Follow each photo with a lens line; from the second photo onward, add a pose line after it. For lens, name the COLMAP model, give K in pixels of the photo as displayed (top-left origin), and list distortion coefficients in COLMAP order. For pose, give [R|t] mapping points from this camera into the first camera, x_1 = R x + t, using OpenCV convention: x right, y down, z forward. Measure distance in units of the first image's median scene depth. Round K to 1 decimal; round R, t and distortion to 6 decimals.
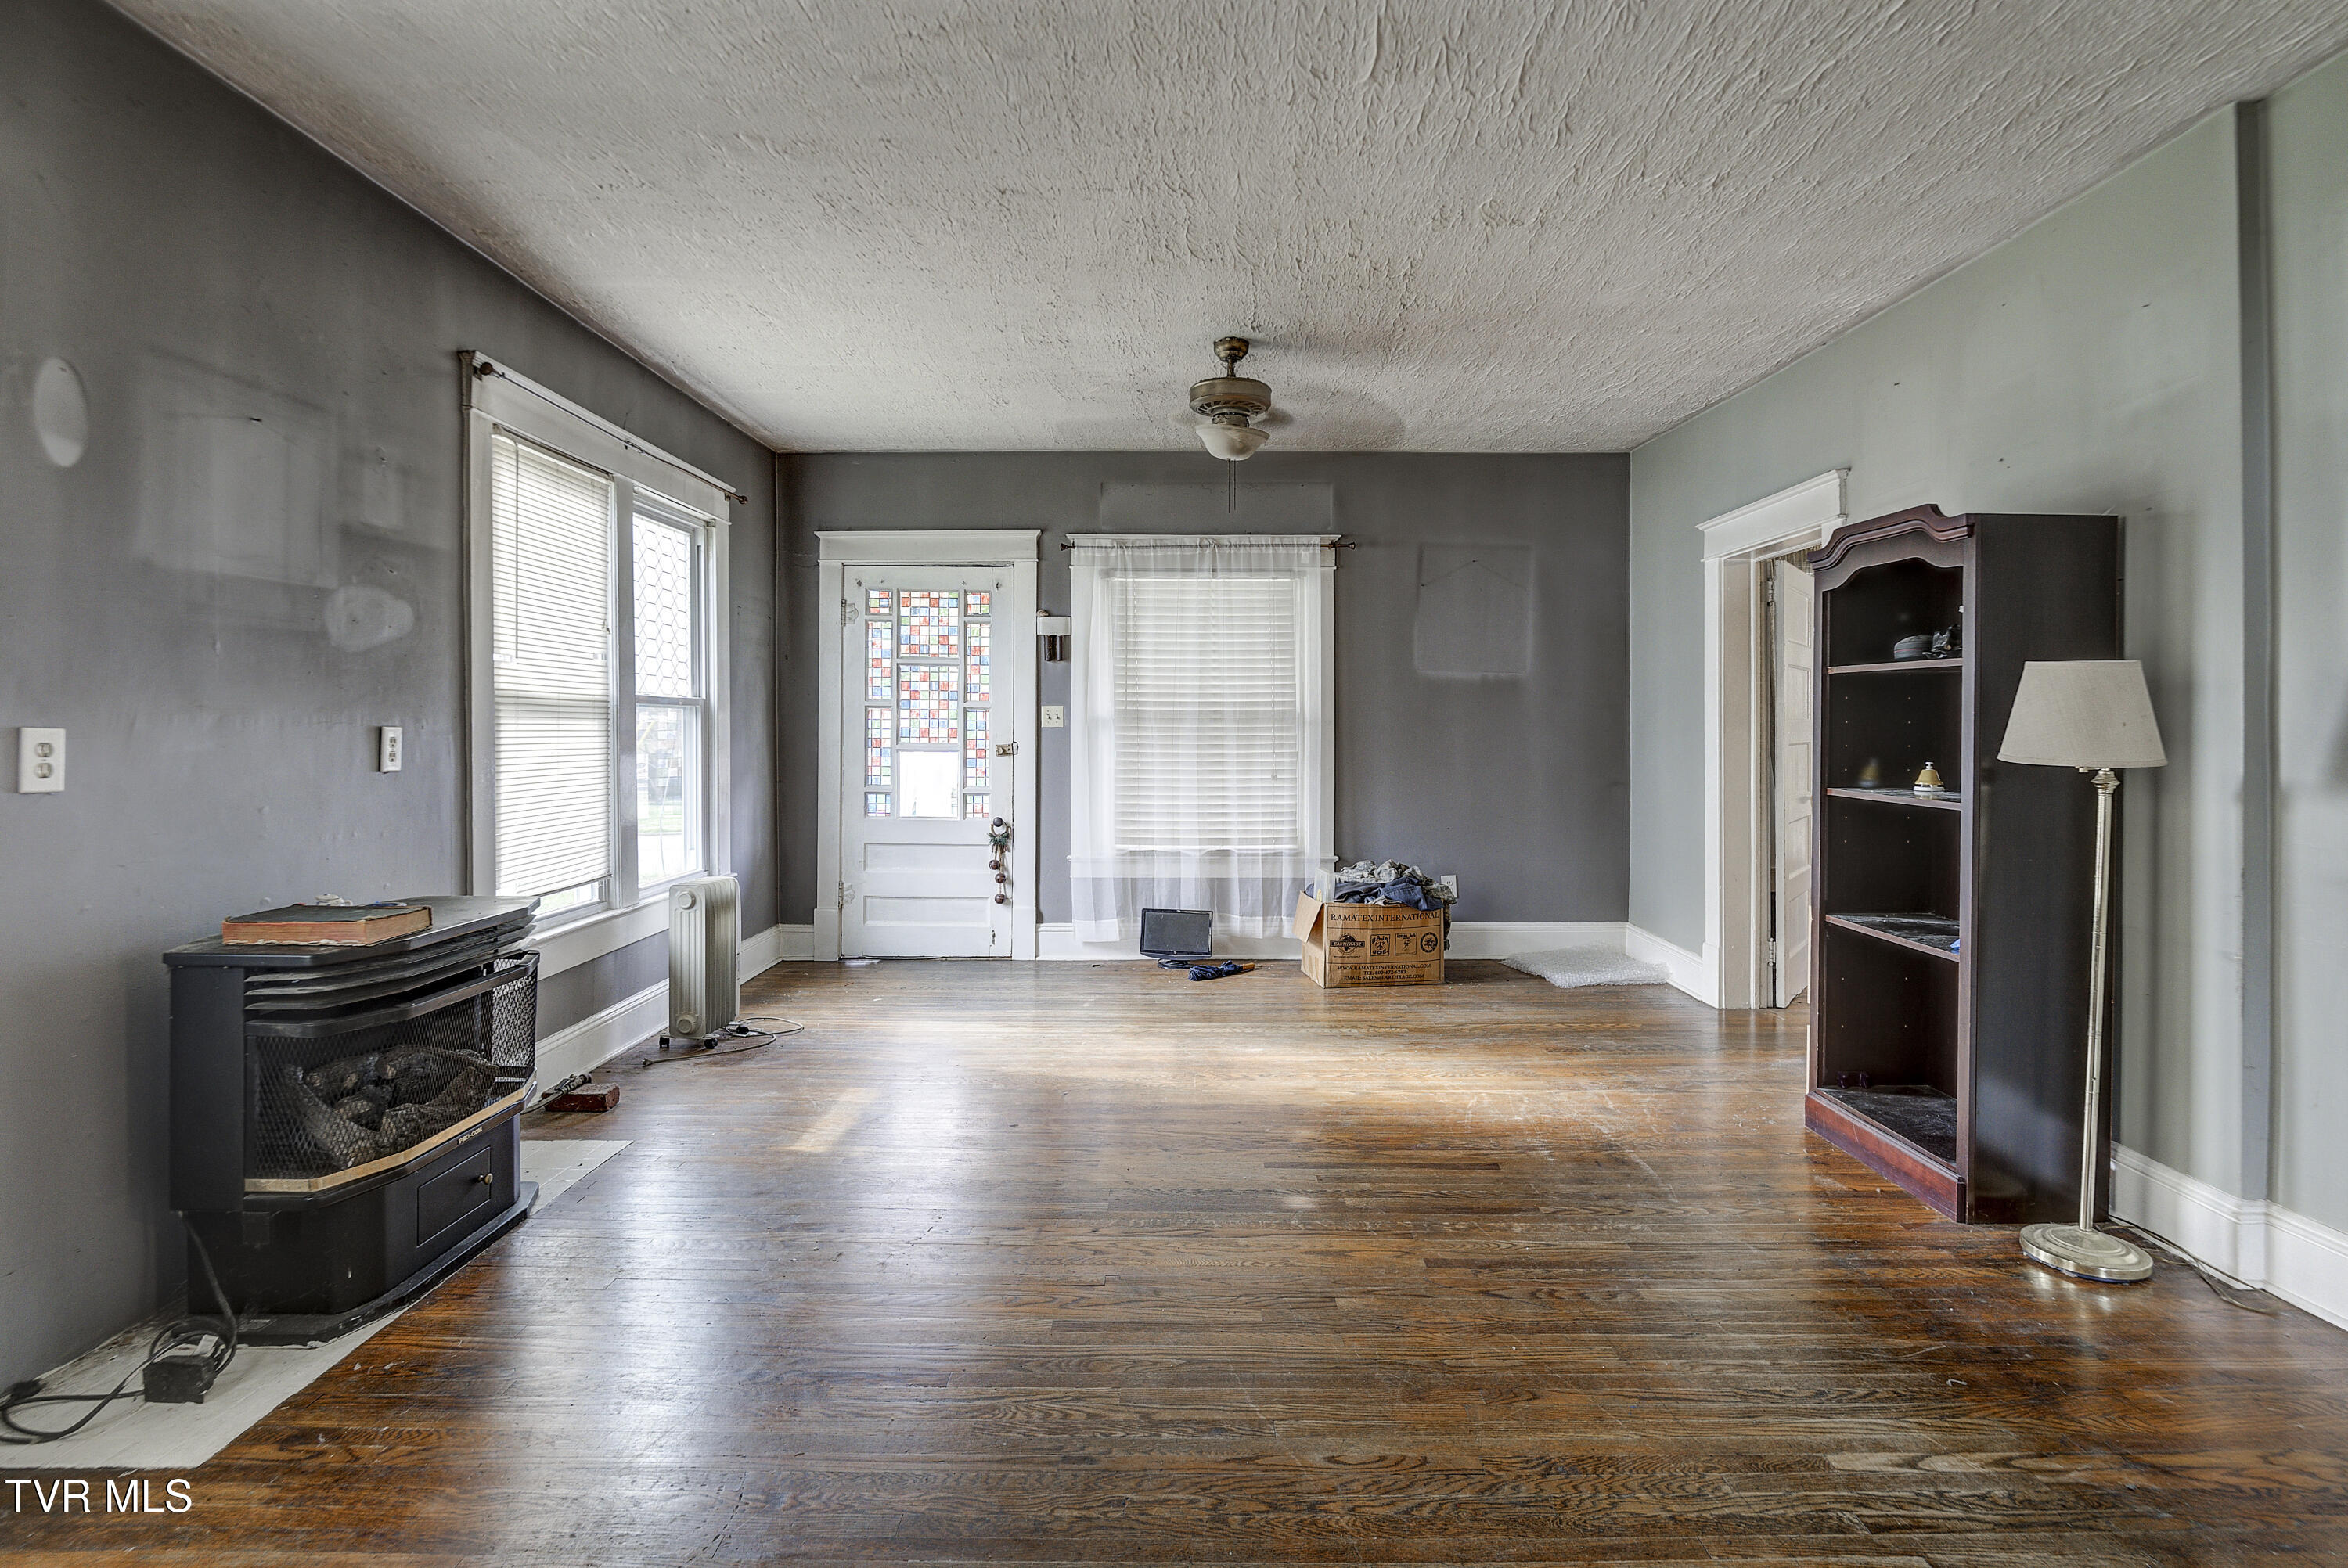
lens RADIAL K [[1164.0, 0, 1182.0], [0, 1164.0, 737.5], [0, 0, 1]] dist [-0.075863, 0.000001]
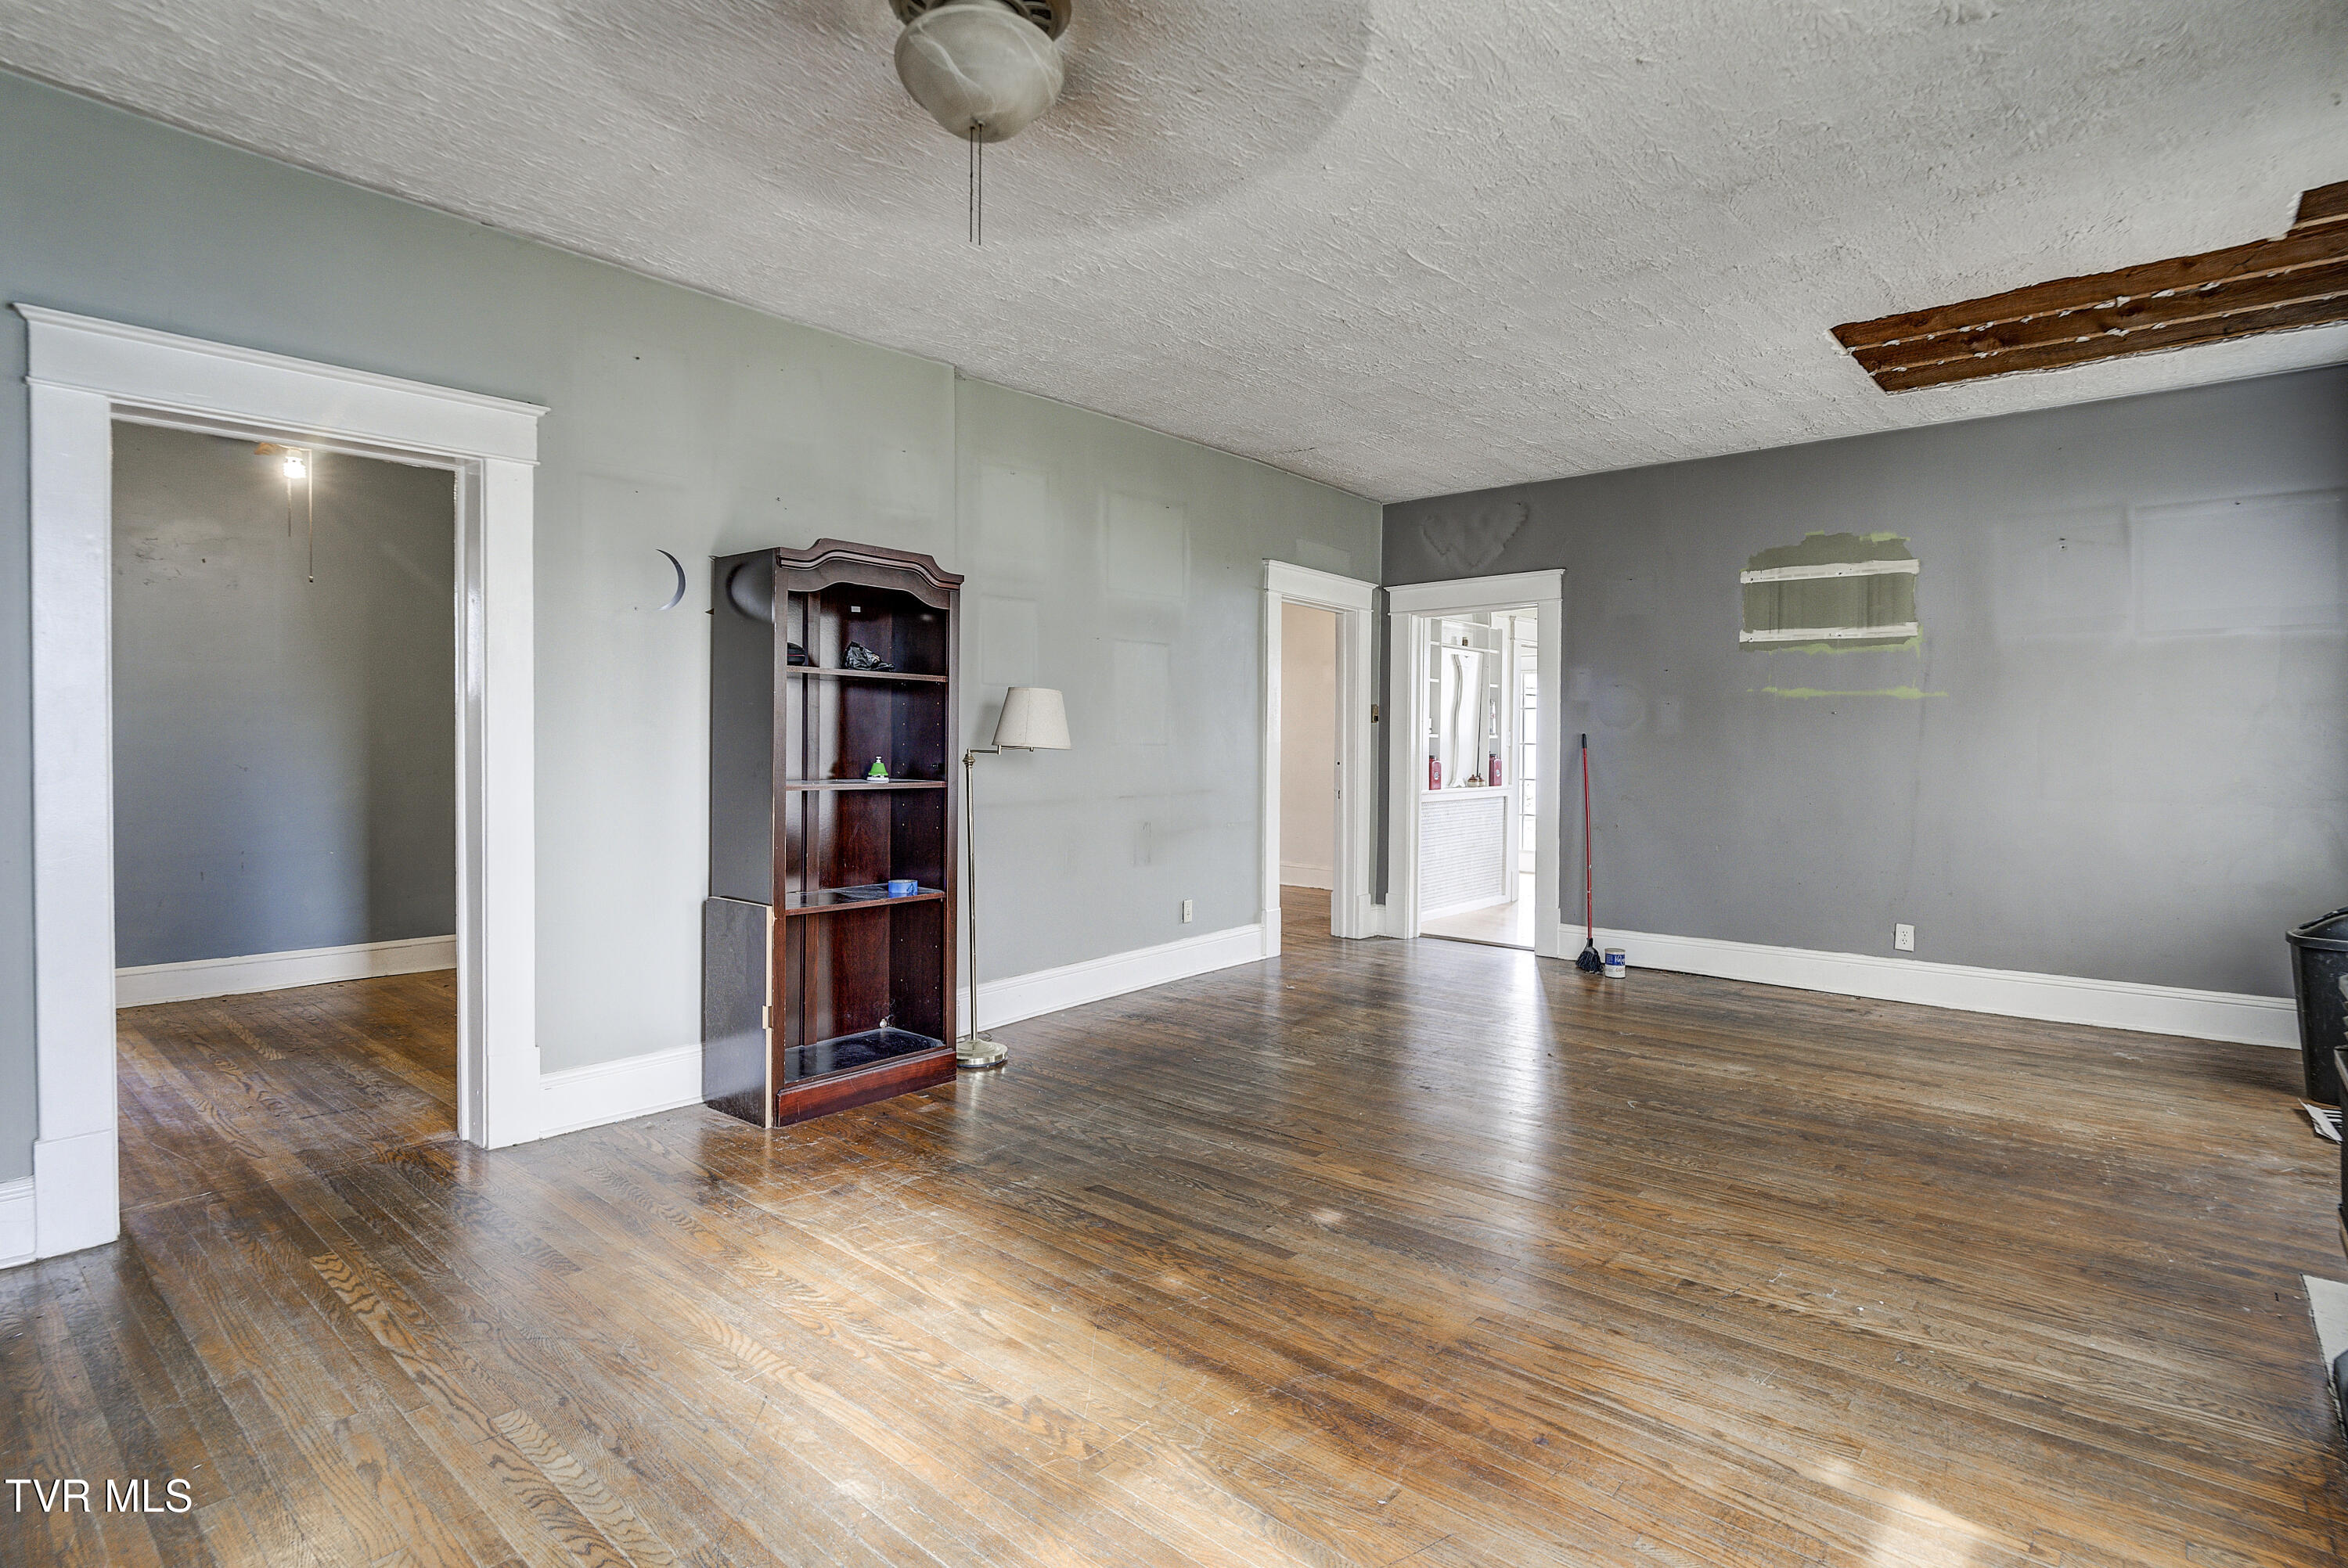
lens RADIAL K [[1164.0, 0, 1182.0], [0, 1164.0, 737.5], [0, 0, 1]] dist [-0.075863, 0.000001]
pose [[-0.763447, -0.009056, 0.645807, -0.413458], [0.000778, 0.999888, 0.014941, -0.013652], [-0.645870, 0.011909, -0.763355, 1.759751]]
